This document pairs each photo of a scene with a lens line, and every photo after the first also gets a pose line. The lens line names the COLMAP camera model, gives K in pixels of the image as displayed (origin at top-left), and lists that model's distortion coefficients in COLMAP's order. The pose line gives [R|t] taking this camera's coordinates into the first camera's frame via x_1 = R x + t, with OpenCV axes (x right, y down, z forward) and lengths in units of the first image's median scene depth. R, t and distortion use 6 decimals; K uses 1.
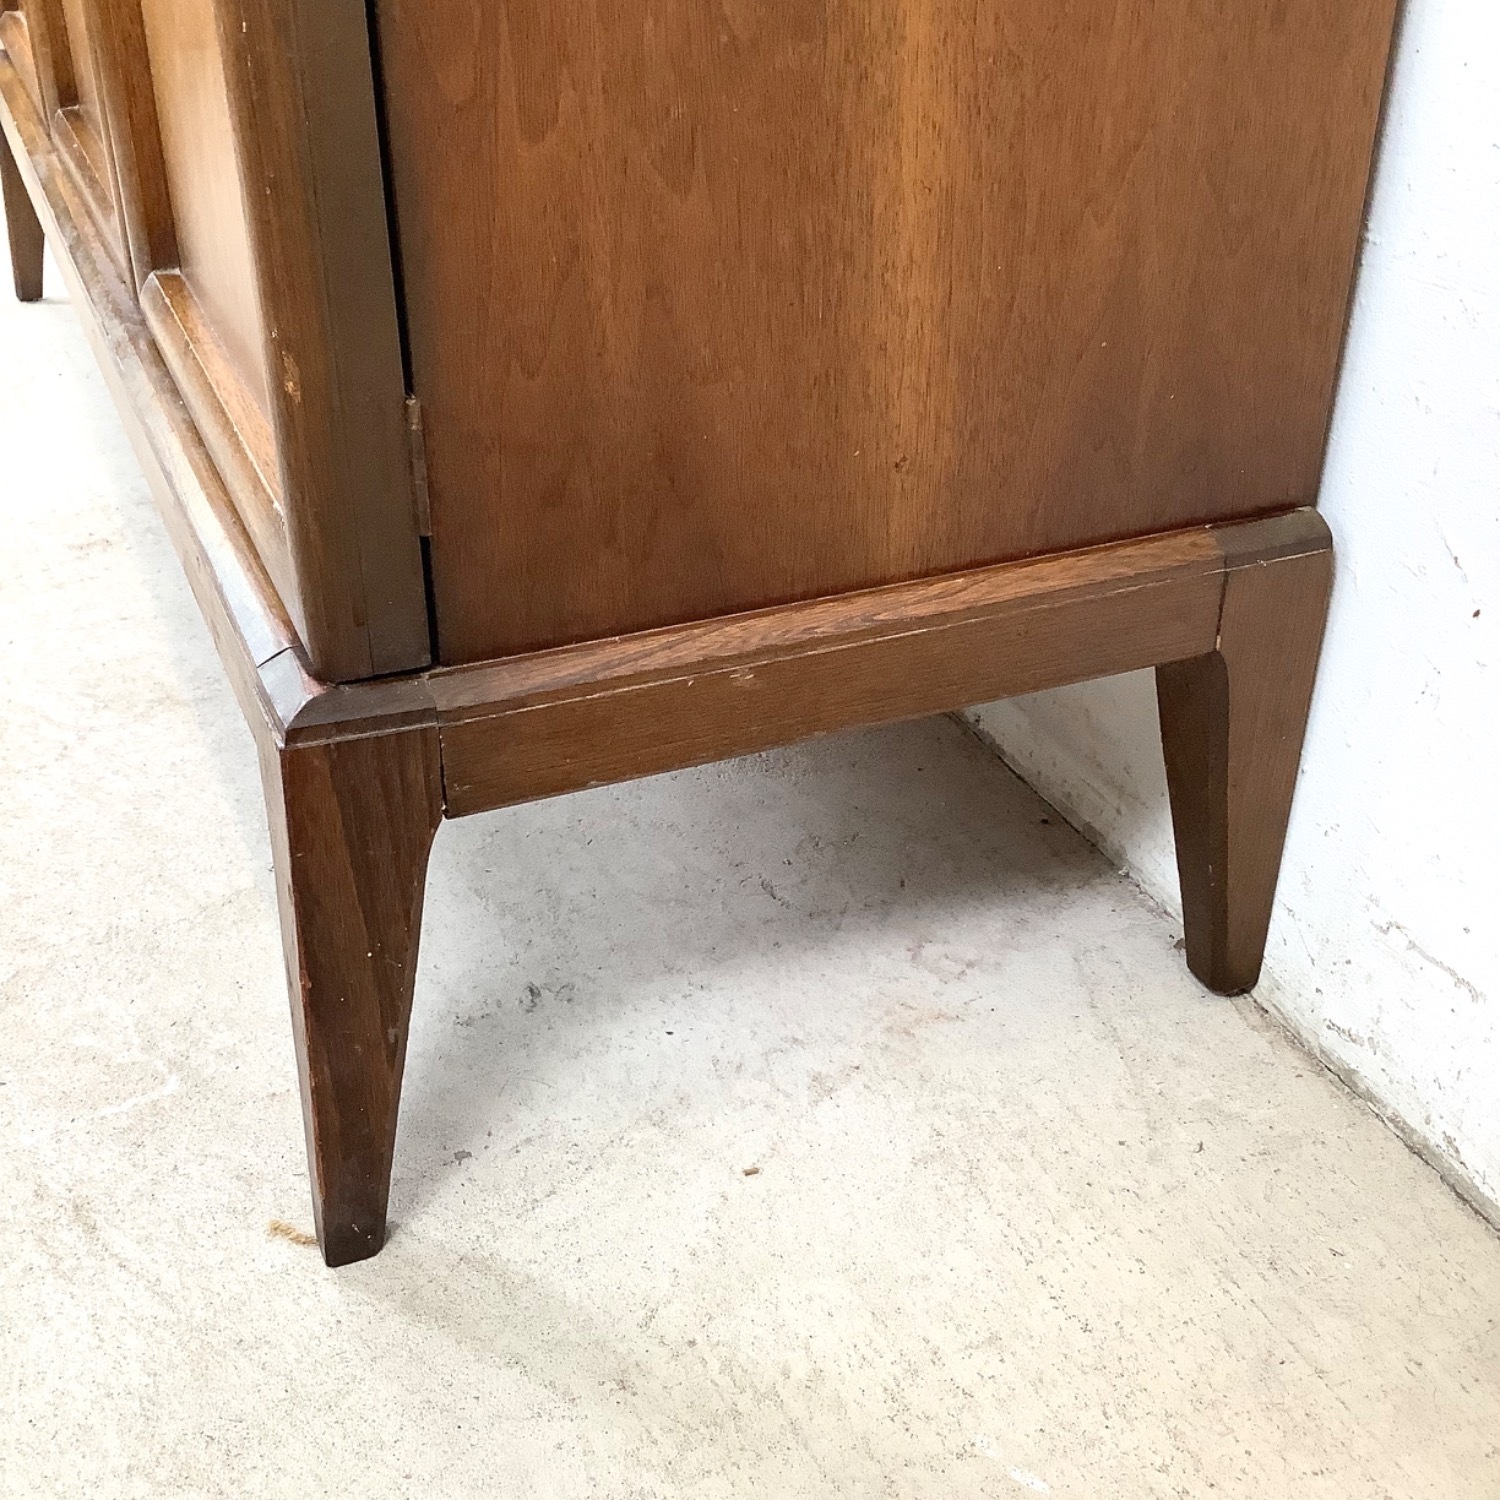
lens RADIAL K [[1821.1, 0, 748.3], [0, 1821.1, 743.4], [0, 0, 1]] dist [0.045384, 0.000000]
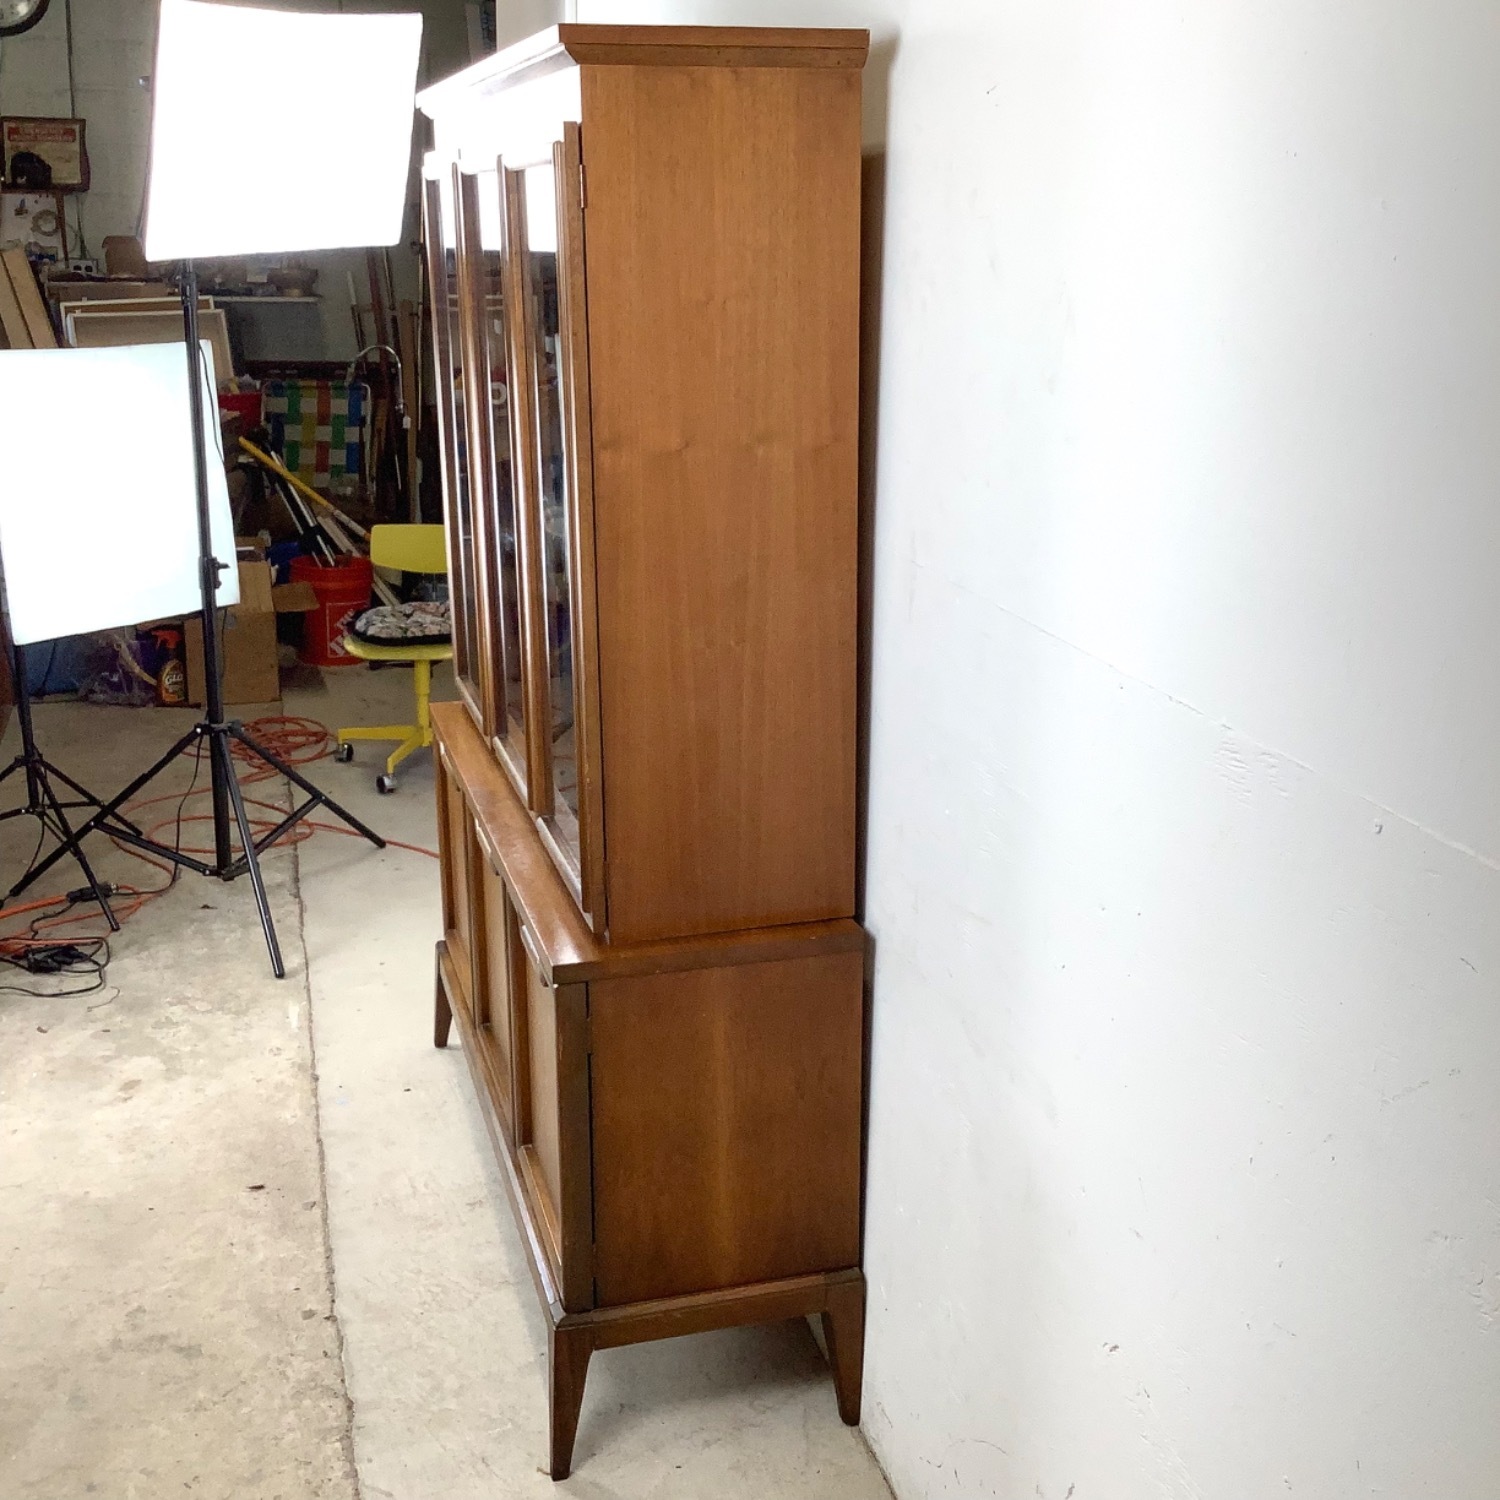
lens RADIAL K [[1821.1, 0, 745.9], [0, 1821.1, 721.4], [0, 0, 1]] dist [0.045384, 0.000000]
pose [[0.990918, 0.031117, -0.130815, 0.496986], [-0.062974, 0.966963, -0.247016, -0.249202], [0.118807, 0.253011, 0.960141, -2.428612]]
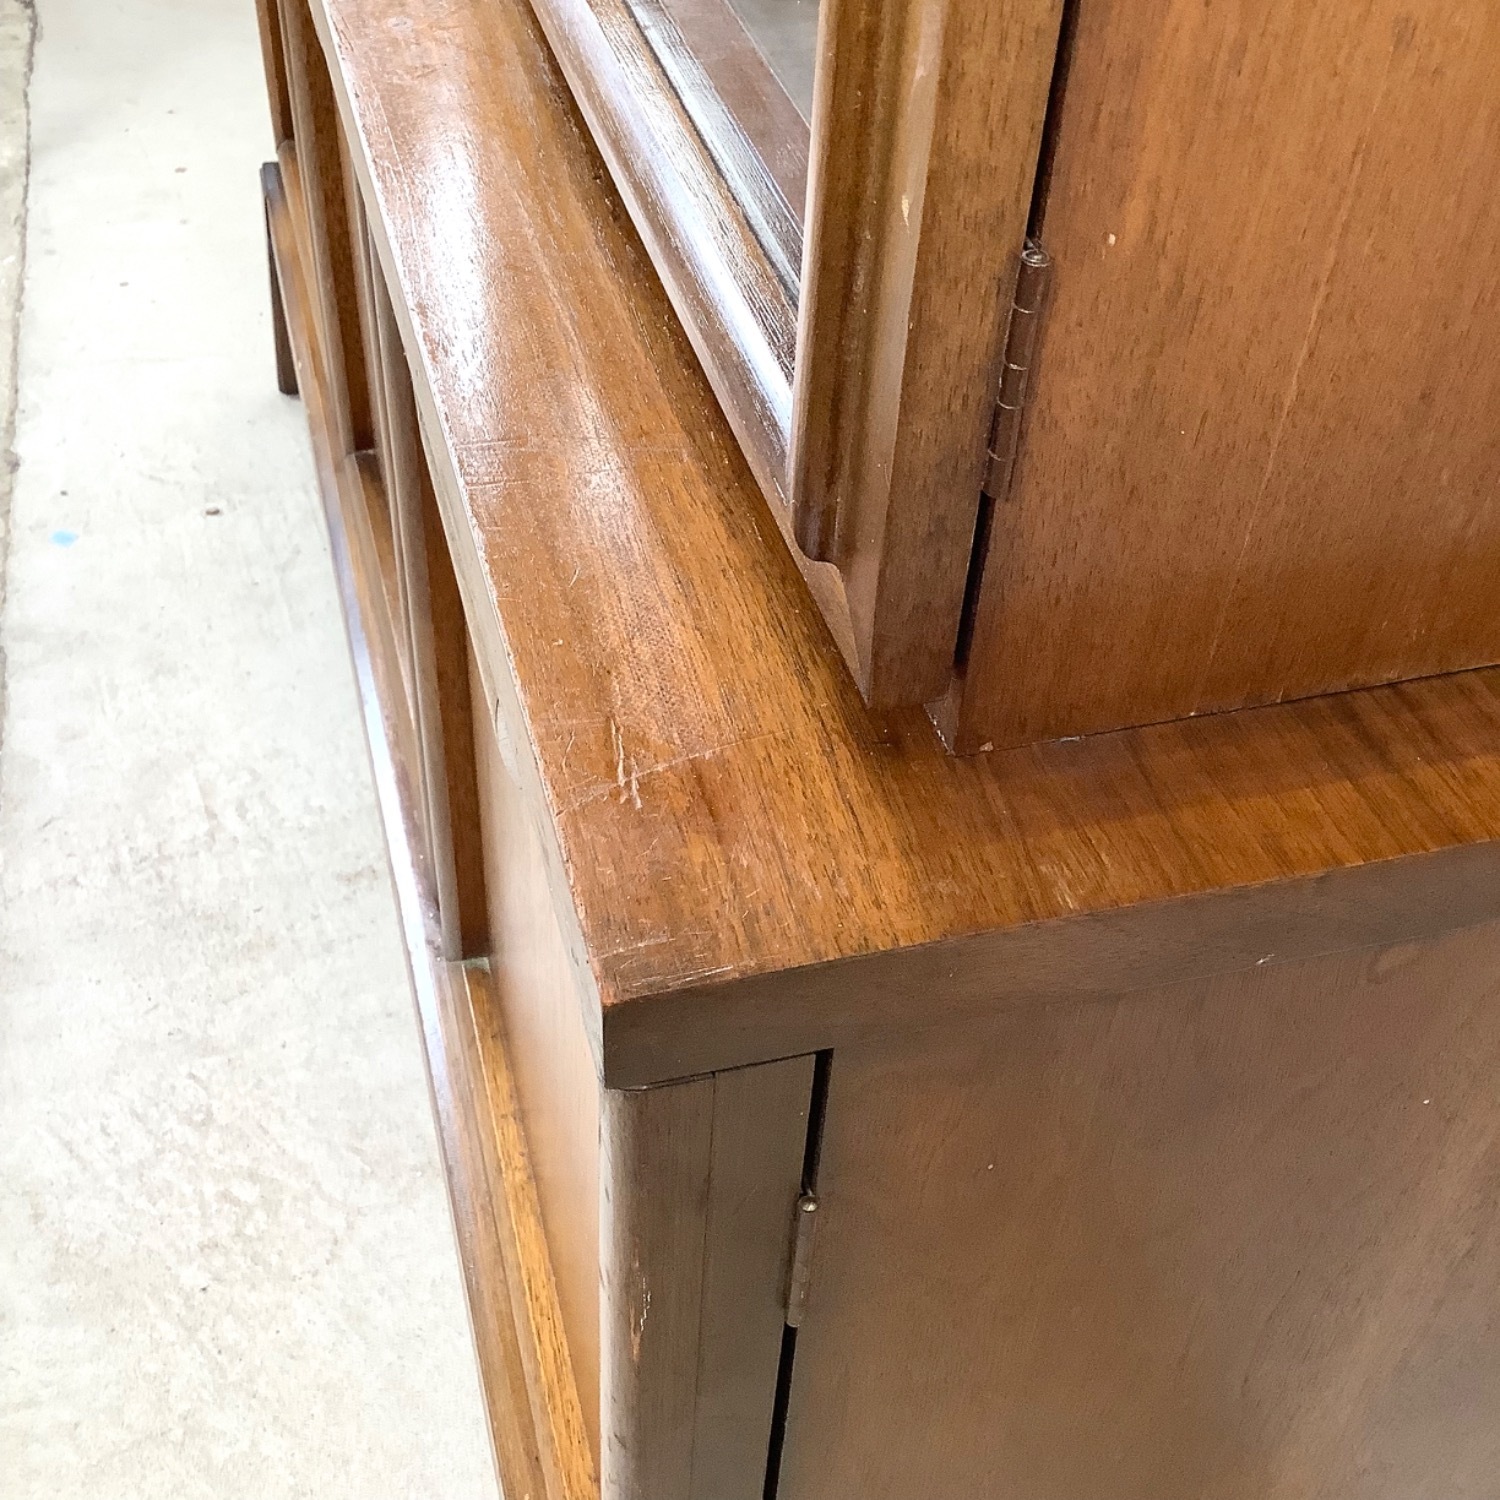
lens RADIAL K [[1821.1, 0, 752.4], [0, 1821.1, 749.6], [0, 0, 1]] dist [0.045384, 0.000000]
pose [[0.989621, 0.123017, -0.074274, -0.124105], [-0.102411, 0.966344, 0.235992, -0.722926], [0.100805, -0.225936, 0.968912, 0.095065]]
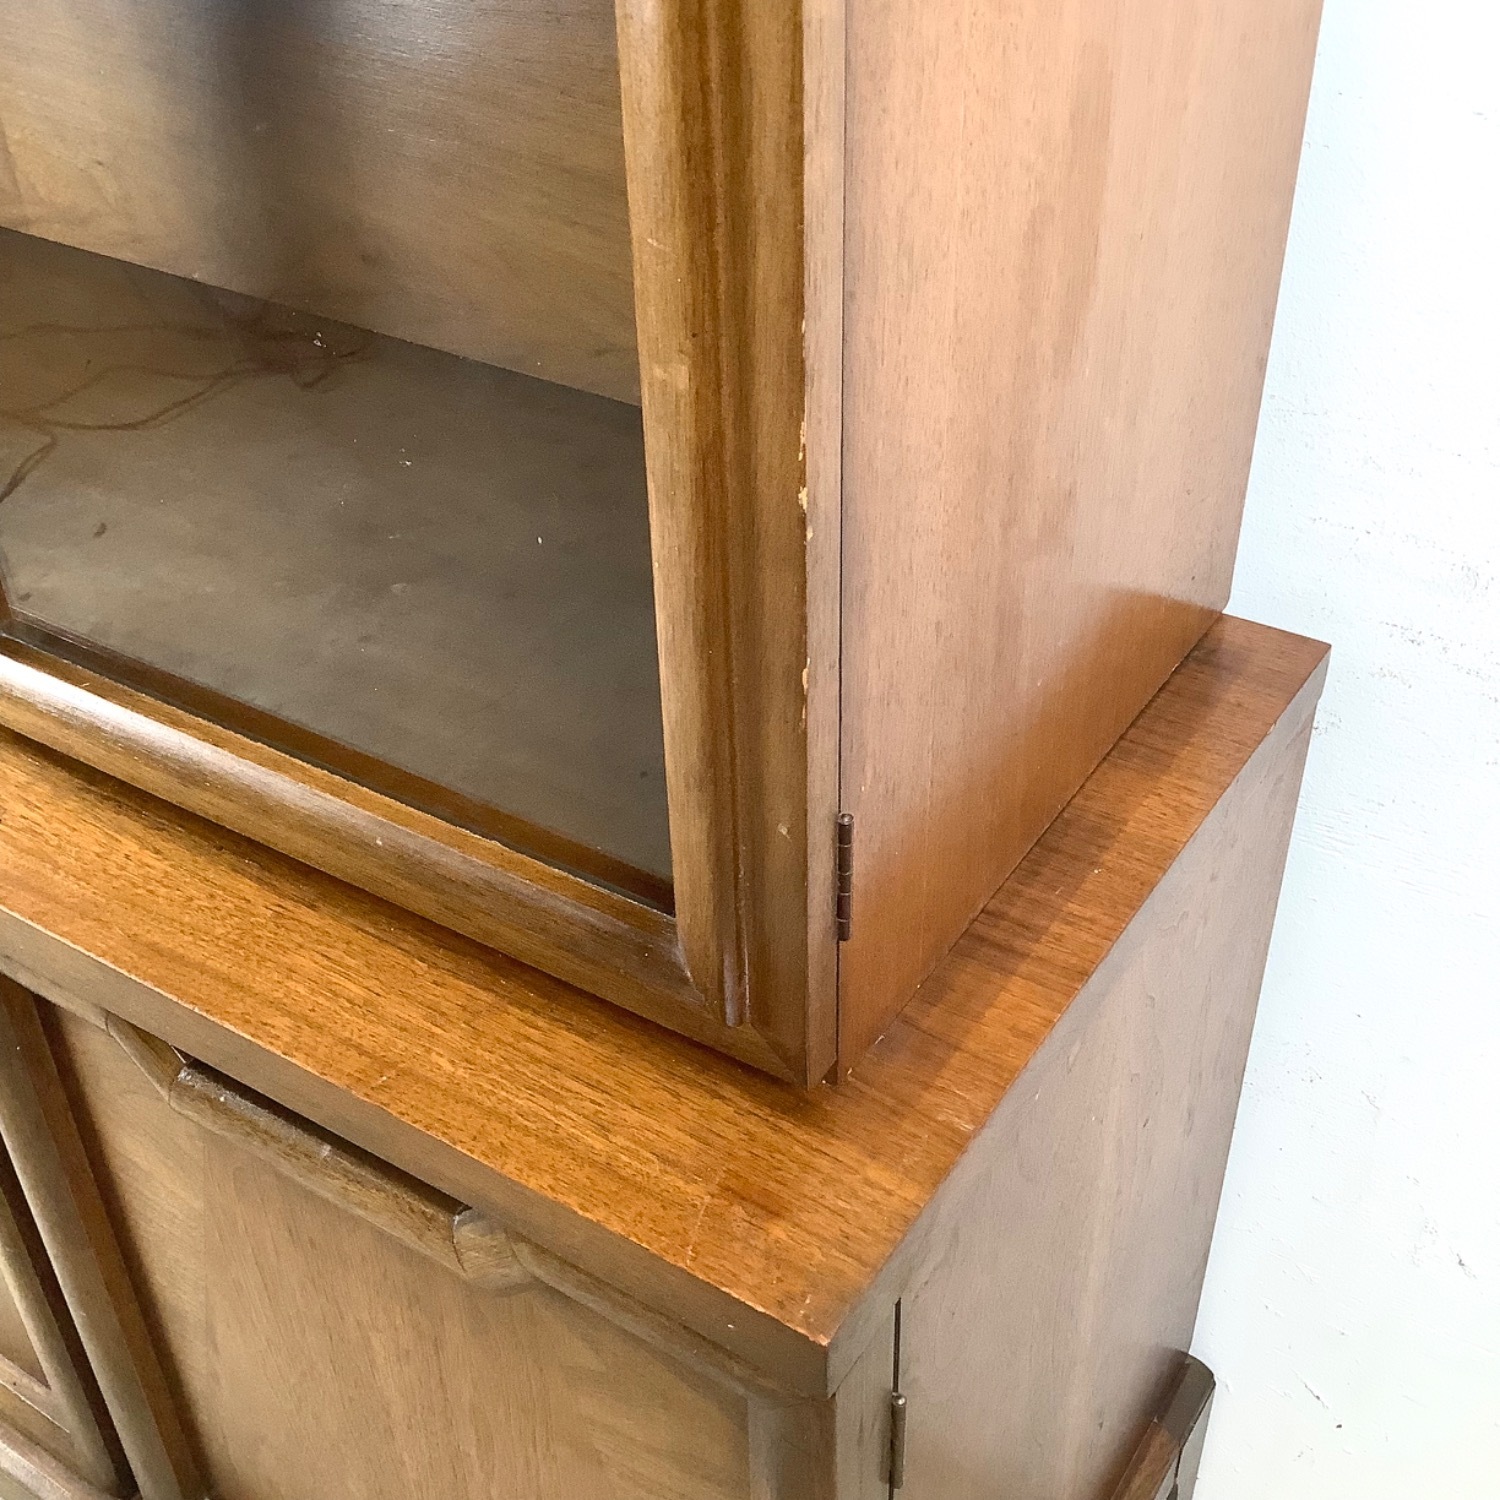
lens RADIAL K [[1821.1, 0, 750.5], [0, 1821.1, 747.3], [0, 0, 1]] dist [0.045384, 0.000000]
pose [[0.830455, -0.347194, 0.435660, -0.412231], [0.293000, 0.937348, 0.188493, -0.895697], [-0.473809, -0.028886, 0.880154, -0.075492]]
